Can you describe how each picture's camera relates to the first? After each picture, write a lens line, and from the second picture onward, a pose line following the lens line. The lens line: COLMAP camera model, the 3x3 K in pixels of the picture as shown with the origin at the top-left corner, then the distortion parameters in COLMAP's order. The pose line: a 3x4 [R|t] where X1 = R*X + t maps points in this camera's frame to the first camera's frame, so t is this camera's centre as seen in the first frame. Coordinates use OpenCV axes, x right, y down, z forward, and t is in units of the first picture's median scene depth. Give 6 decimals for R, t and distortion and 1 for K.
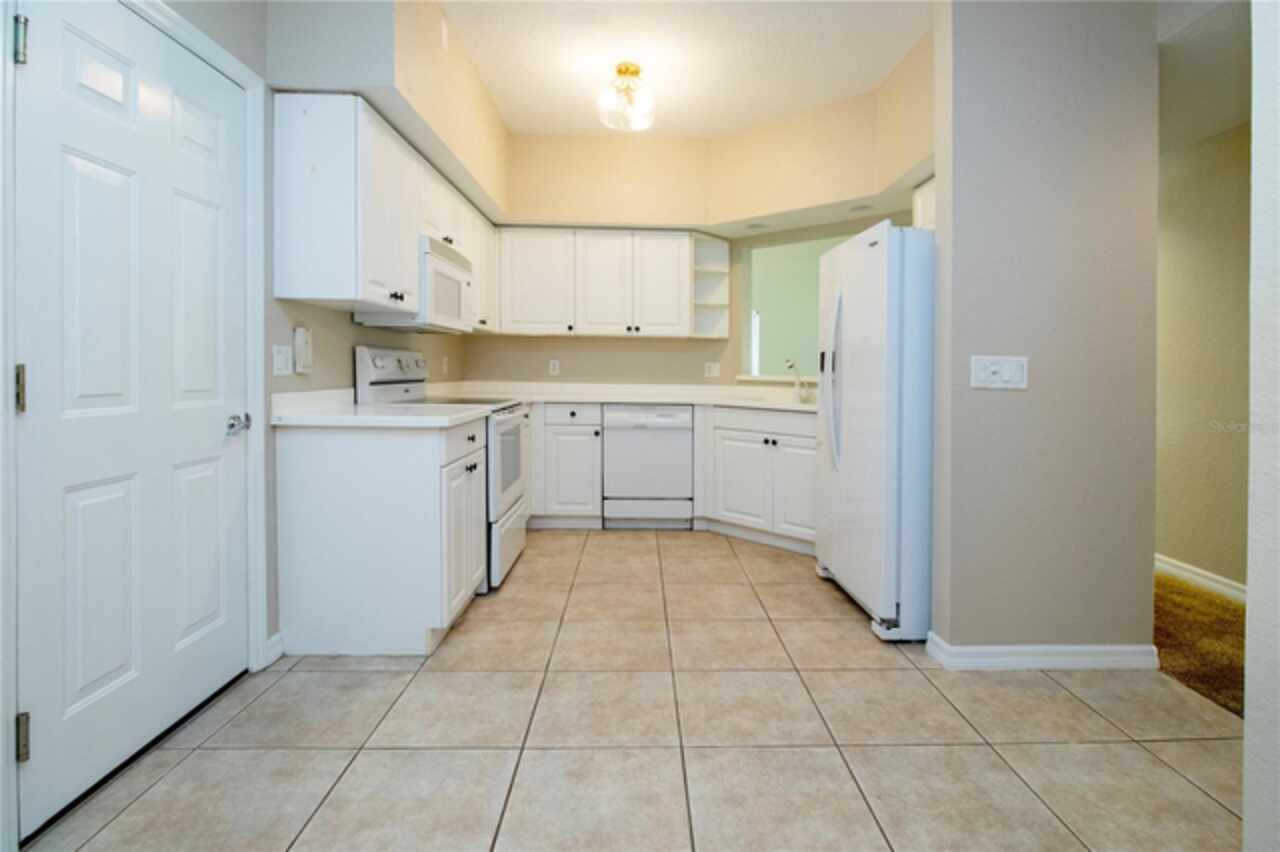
lens RADIAL K [[614.9, 0, 659.5], [0, 614.9, 371.6], [0, 0, 1]] dist [-0.000733, -0.000707]
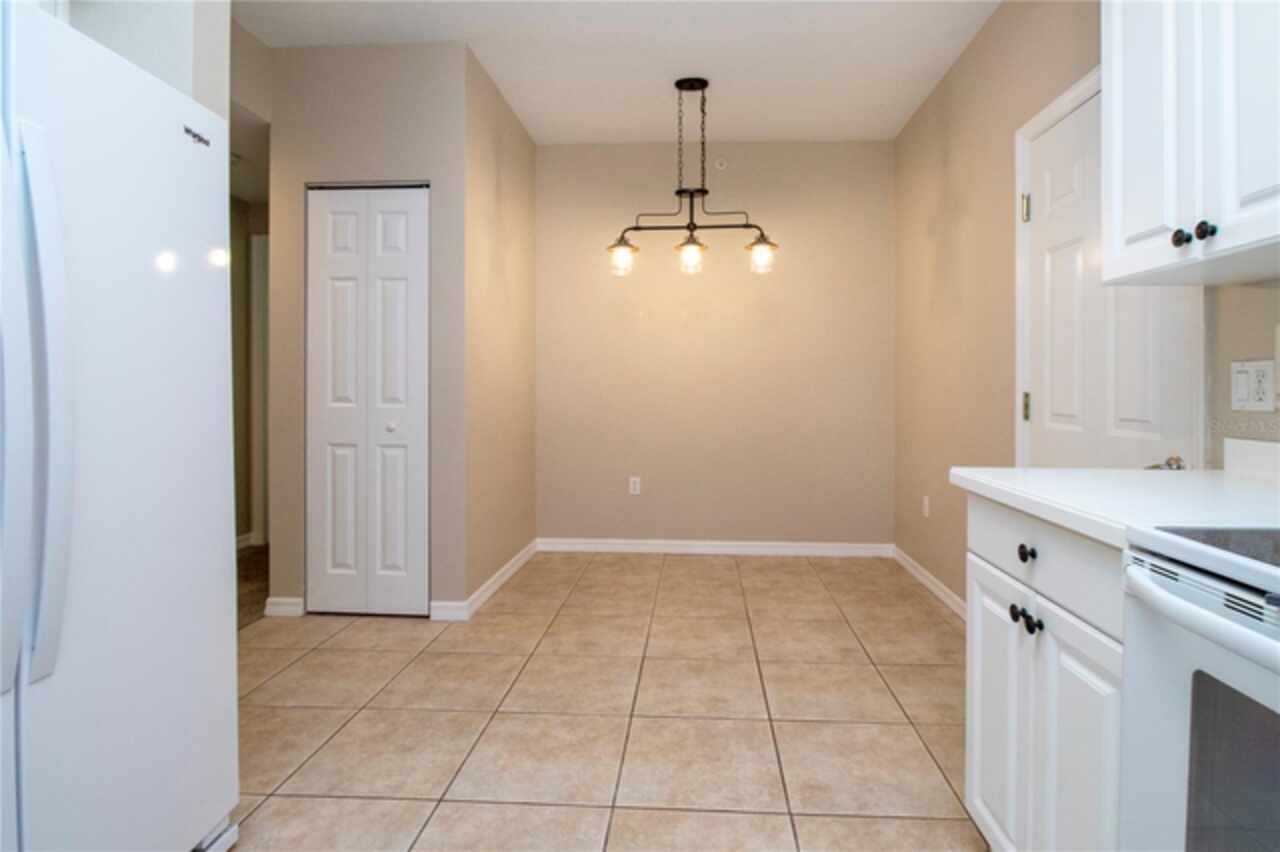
lens RADIAL K [[628.7, 0, 679.6], [0, 628.7, 392.7], [0, 0, 1]] dist [0.001245, -0.000077]
pose [[-0.997477, -0.025011, 0.066442, -0.062765], [-0.024553, 0.999669, 0.007709, -0.001277], [-0.066613, 0.006058, -0.997761, 1.164086]]
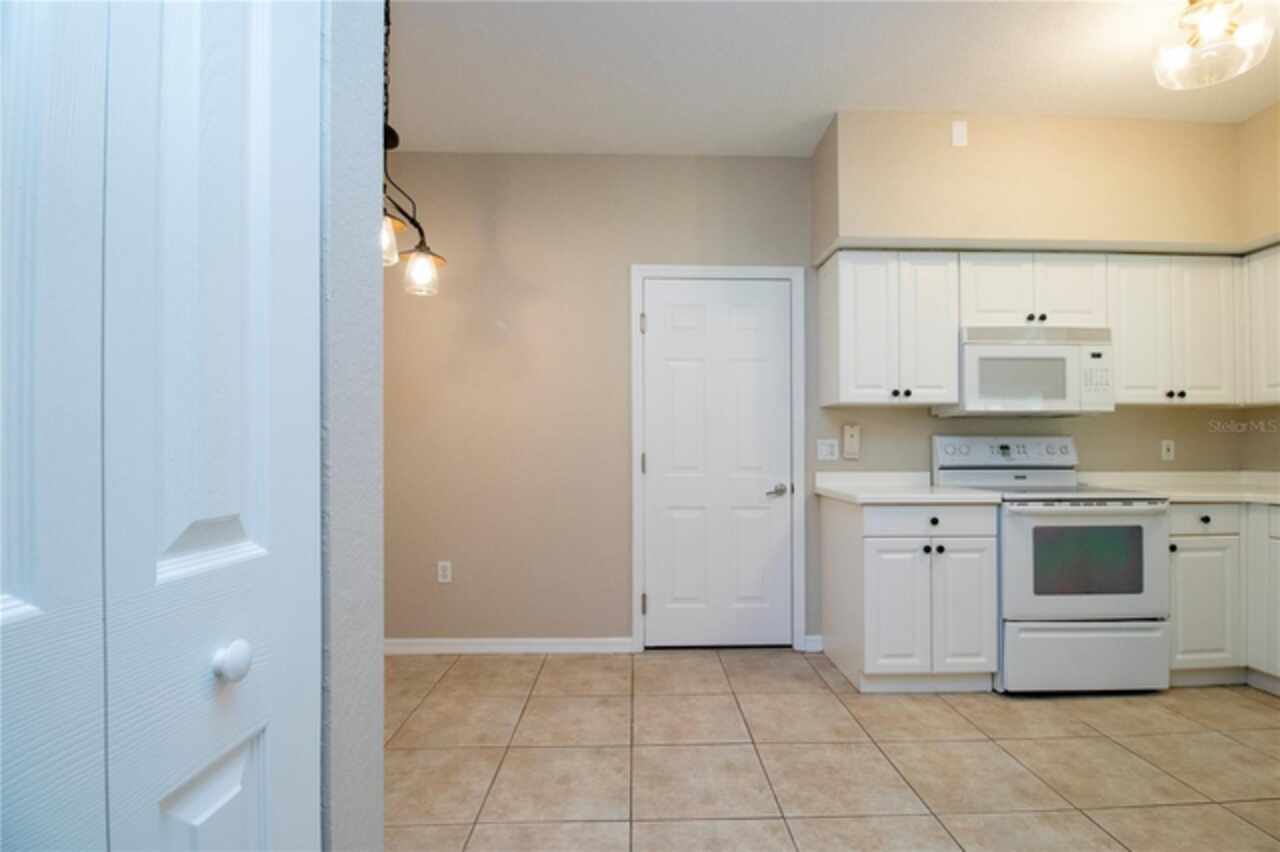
lens RADIAL K [[596.1, 0, 655.6], [0, 596.1, 452.8], [0, 0, 1]] dist [-0.016938, -0.000513]
pose [[-0.006777, -0.013805, -0.999882, 0.560000], [-0.003521, 0.999899, -0.013781, 0.007187], [0.999971, 0.003427, -0.006825, 0.425702]]
